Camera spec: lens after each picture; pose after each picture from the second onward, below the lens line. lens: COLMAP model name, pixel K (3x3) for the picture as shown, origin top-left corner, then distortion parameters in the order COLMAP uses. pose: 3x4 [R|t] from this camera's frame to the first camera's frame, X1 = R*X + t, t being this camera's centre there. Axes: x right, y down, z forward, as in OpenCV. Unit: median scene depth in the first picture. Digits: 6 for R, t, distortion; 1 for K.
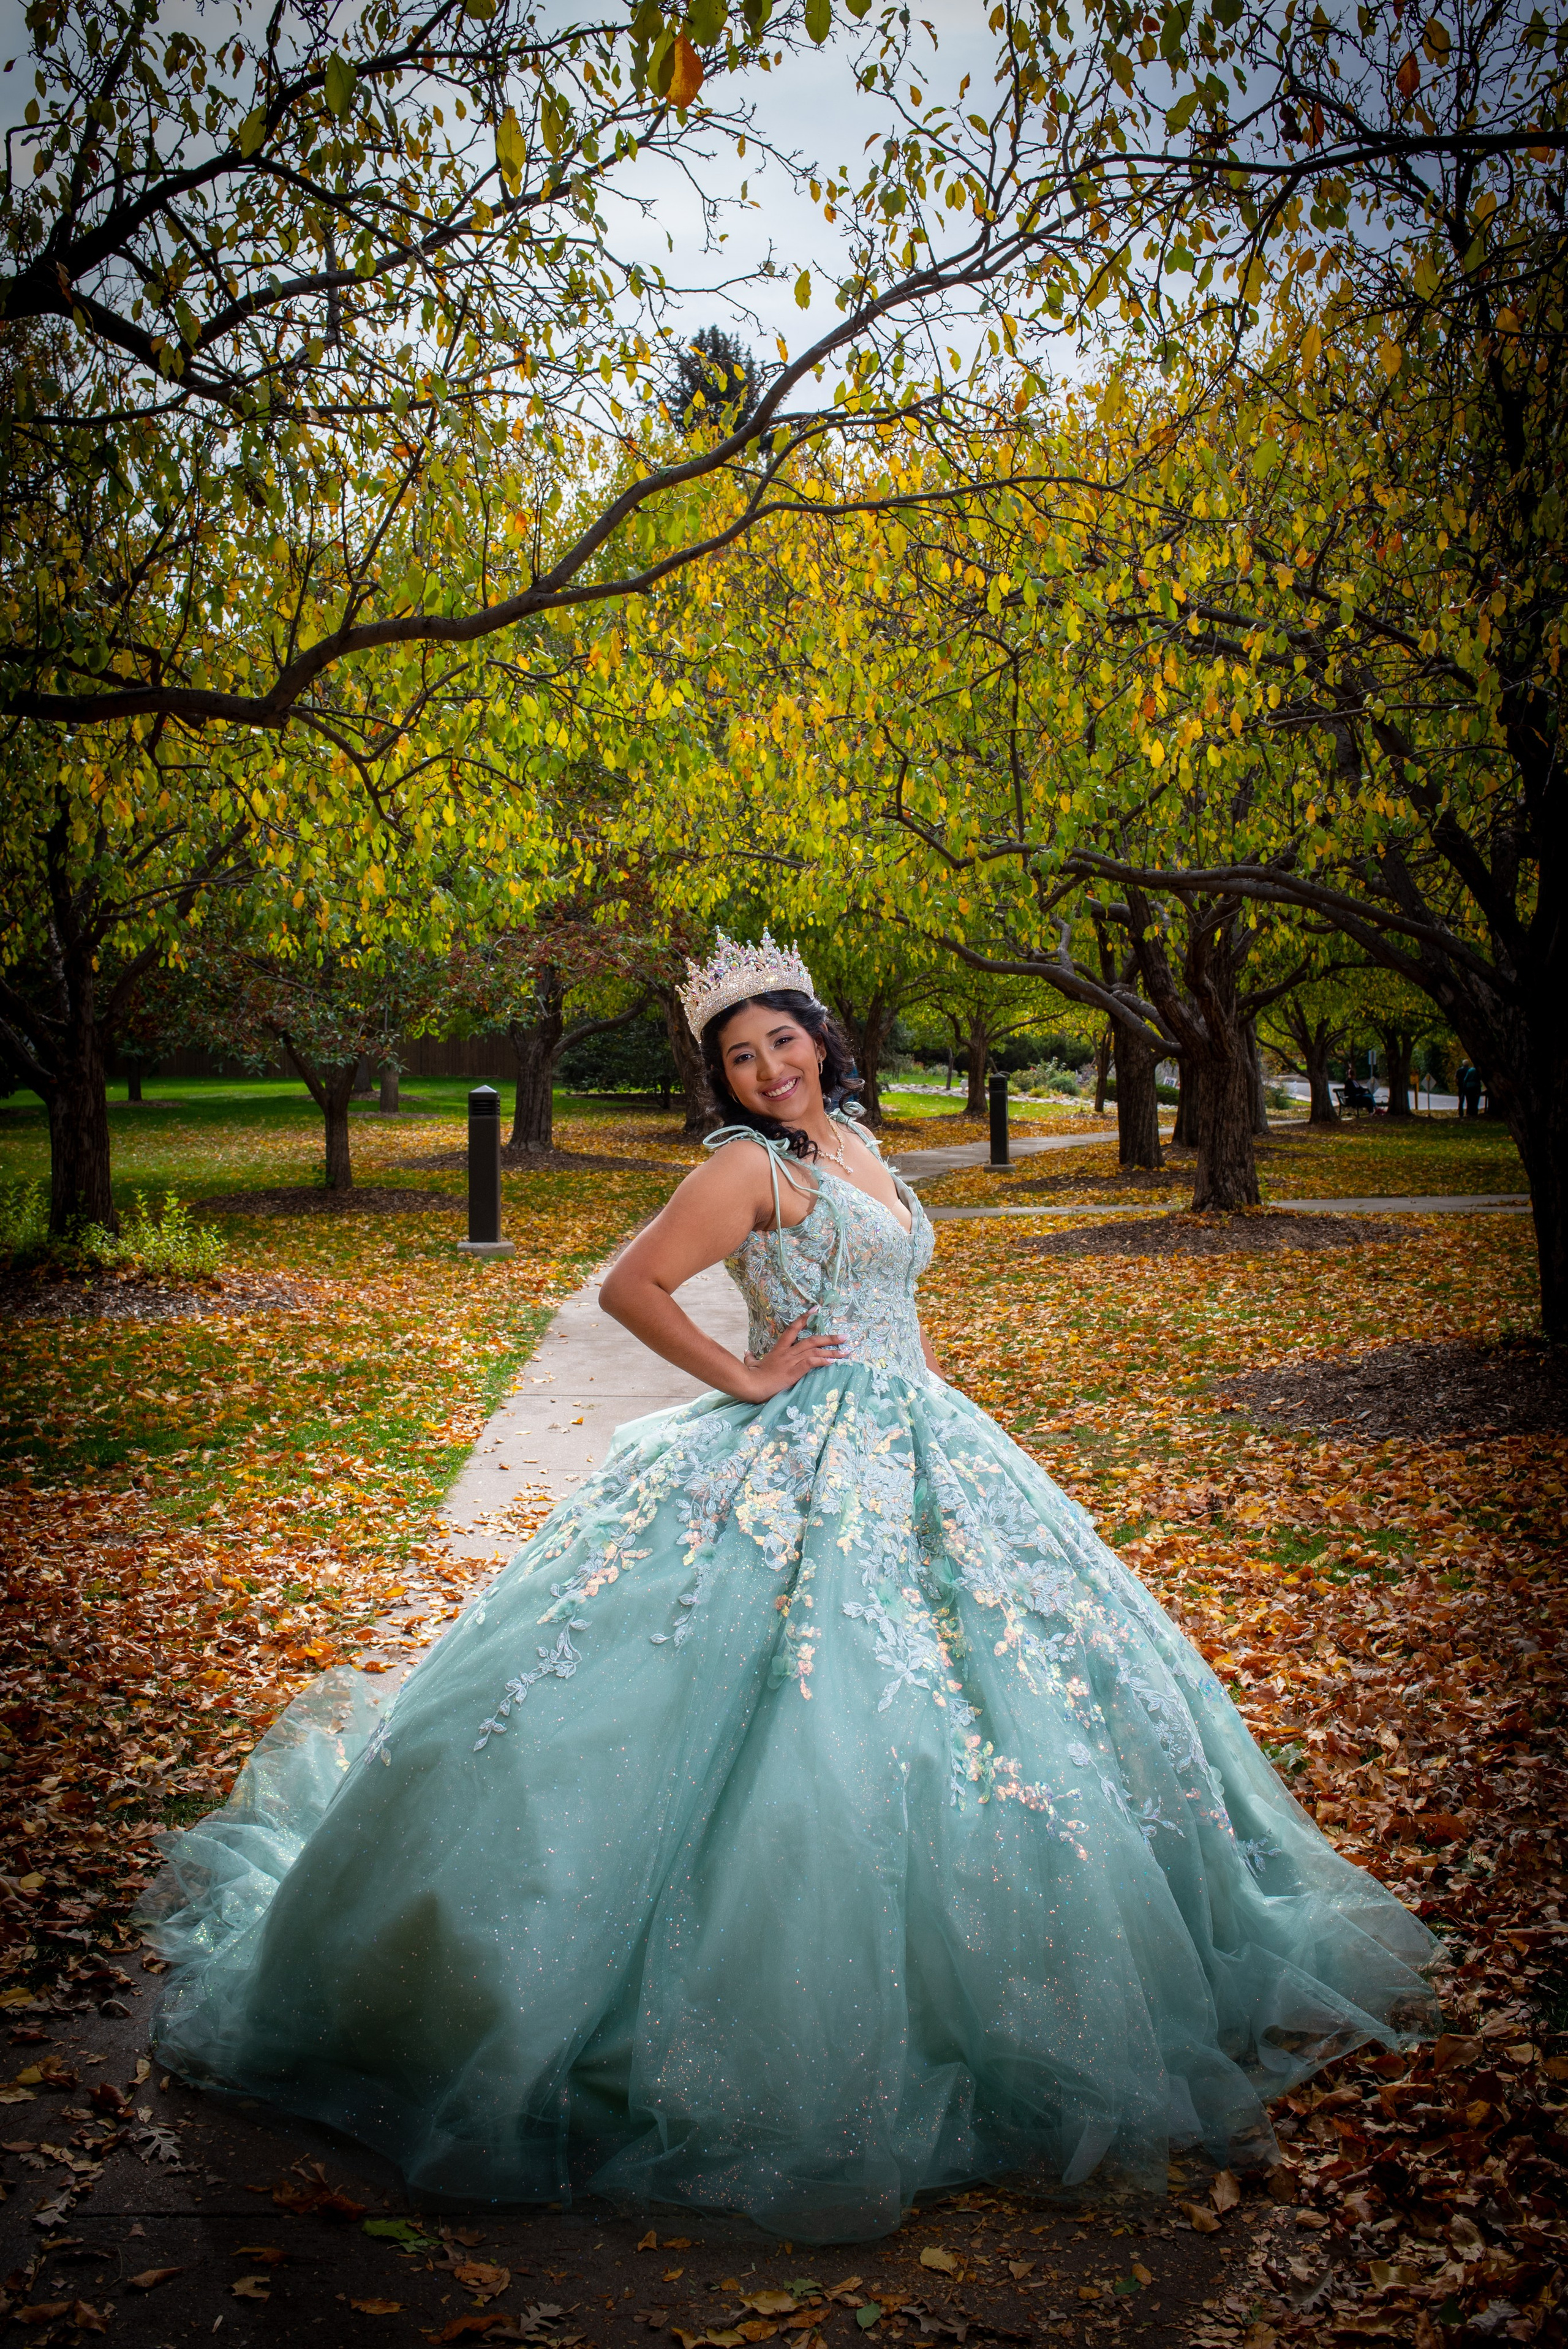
lens RADIAL K [[2480.7, 0, 785.6], [0, 2480.7, 1125.4], [0, 0, 1]] dist [-0.103763, 0.123244]
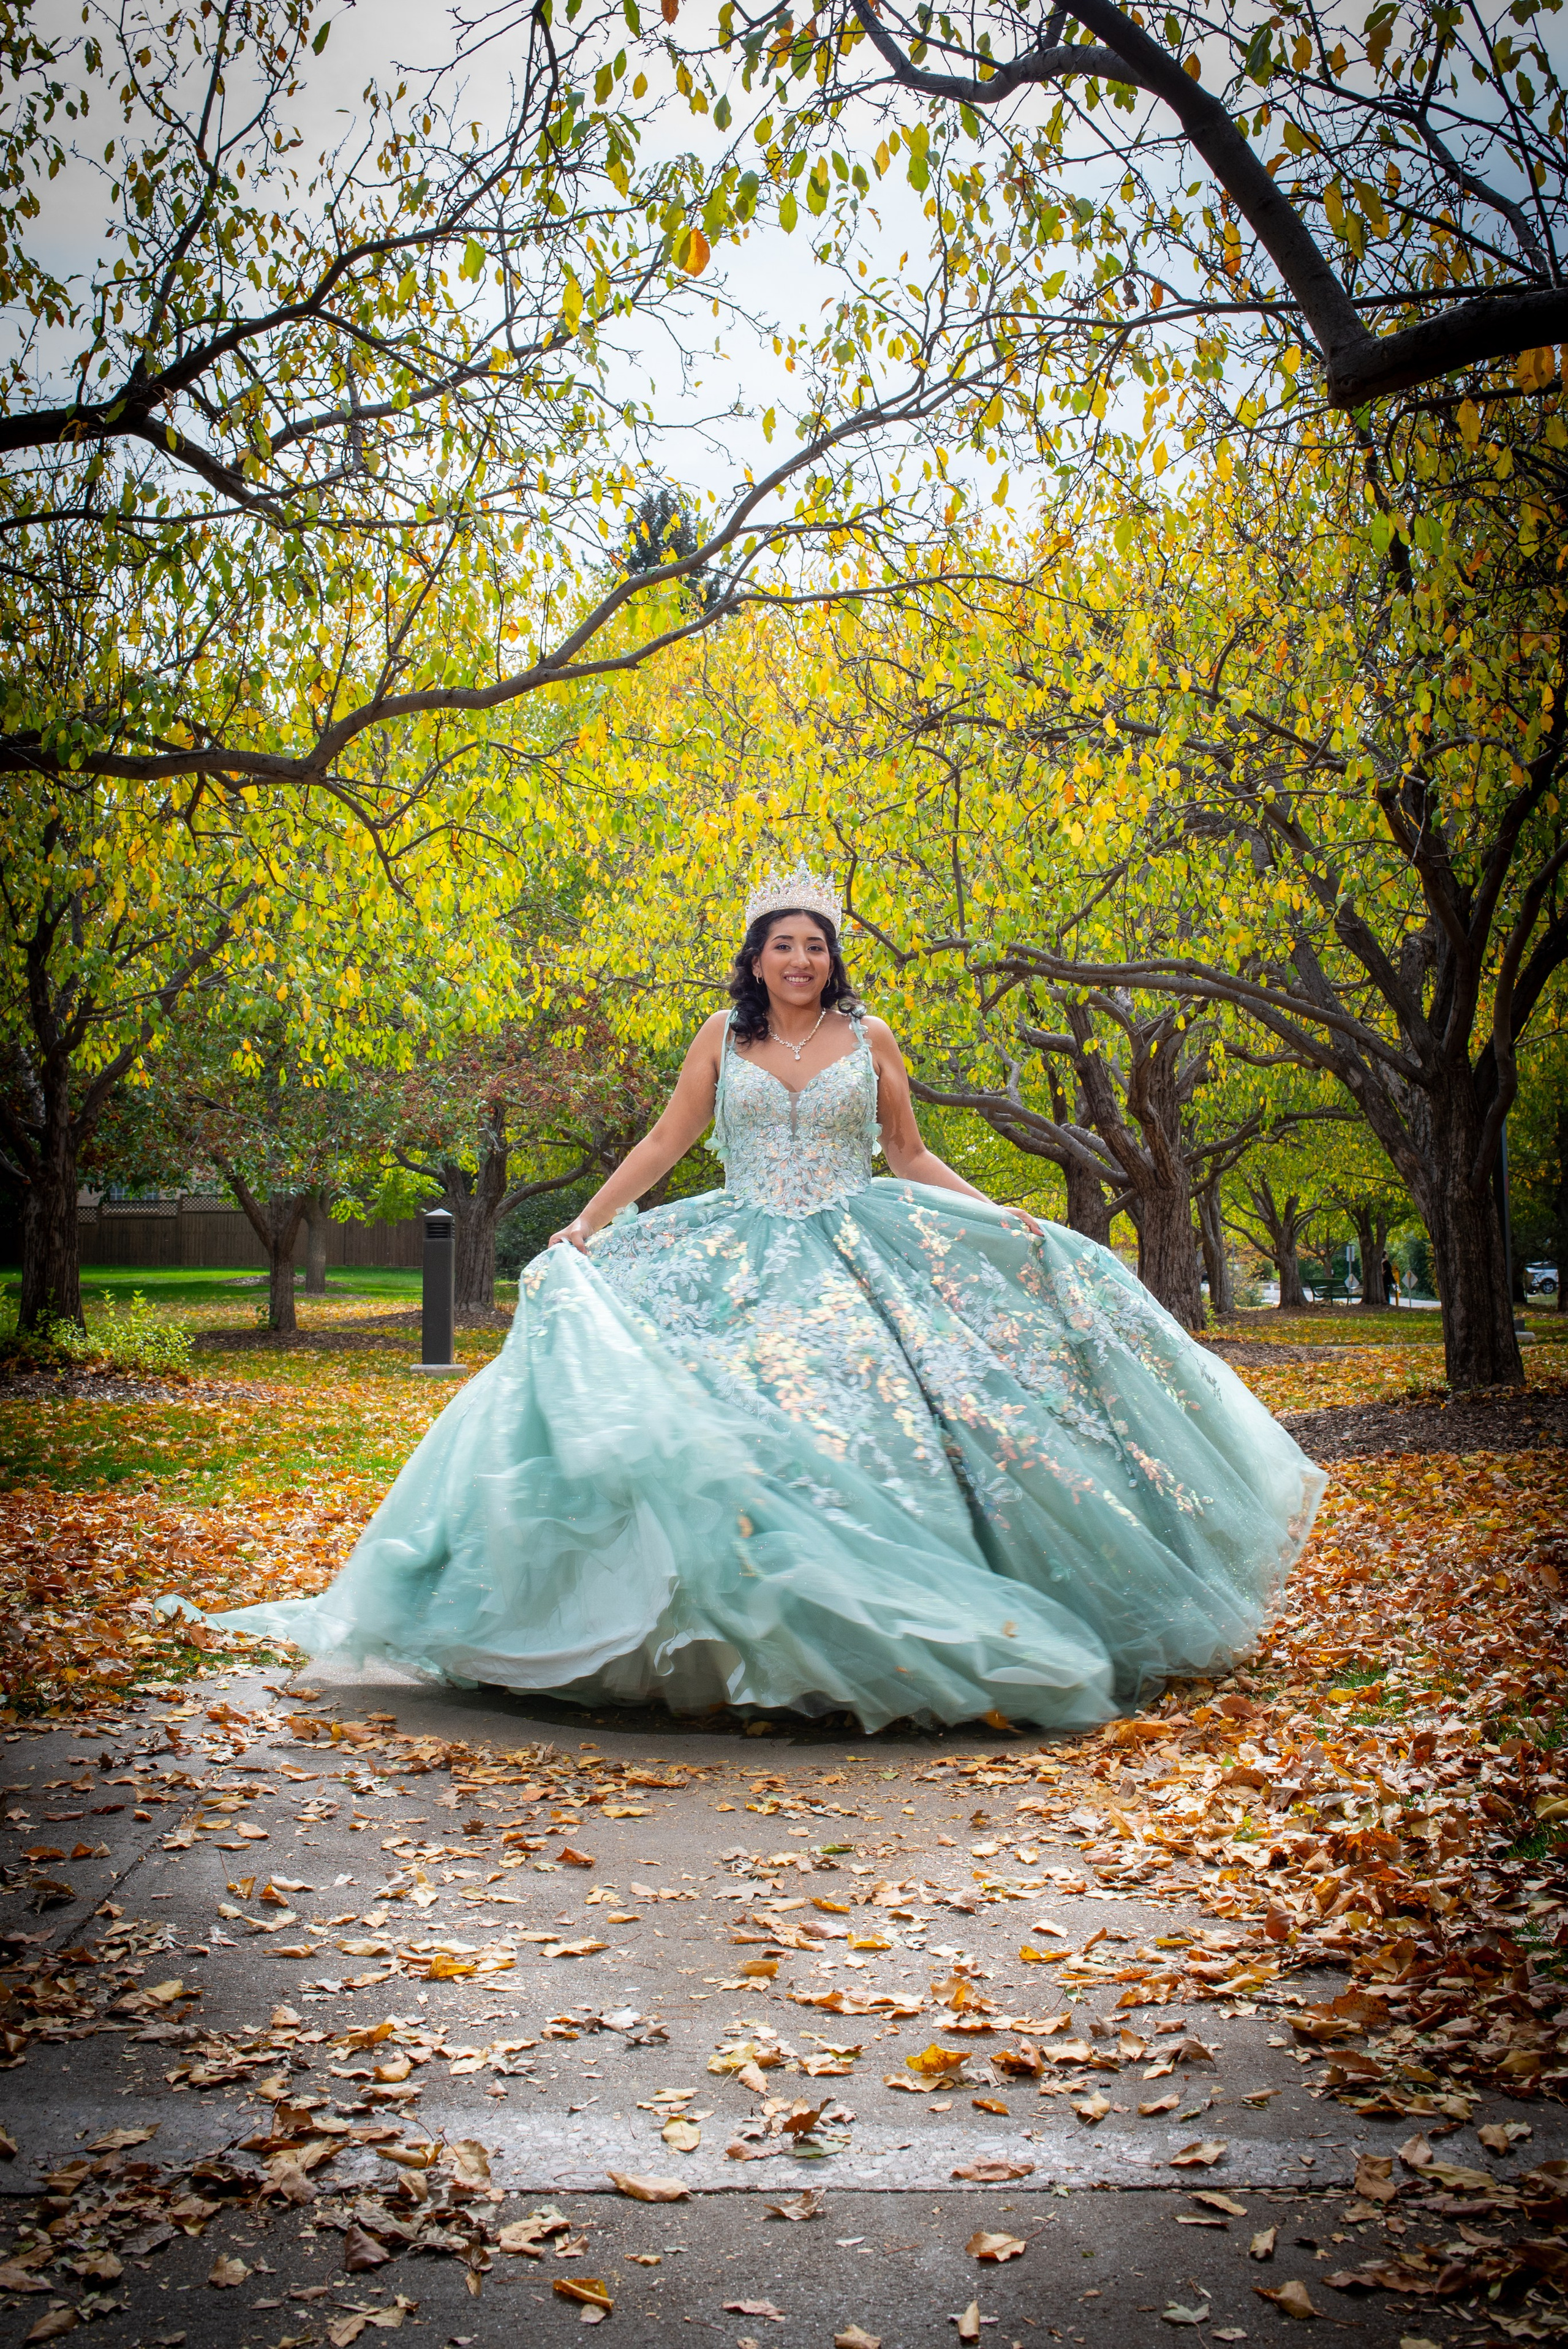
lens RADIAL K [[2670.3, 0, 812.7], [0, 2670.3, 1050.2], [0, 0, 1]] dist [-0.094258, 0.094864]
pose [[0.999501, 0.006631, 0.030899, -0.007563], [-0.003213, 0.993997, -0.109364, 0.083709], [-0.031439, 0.109210, 0.993521, -0.203383]]
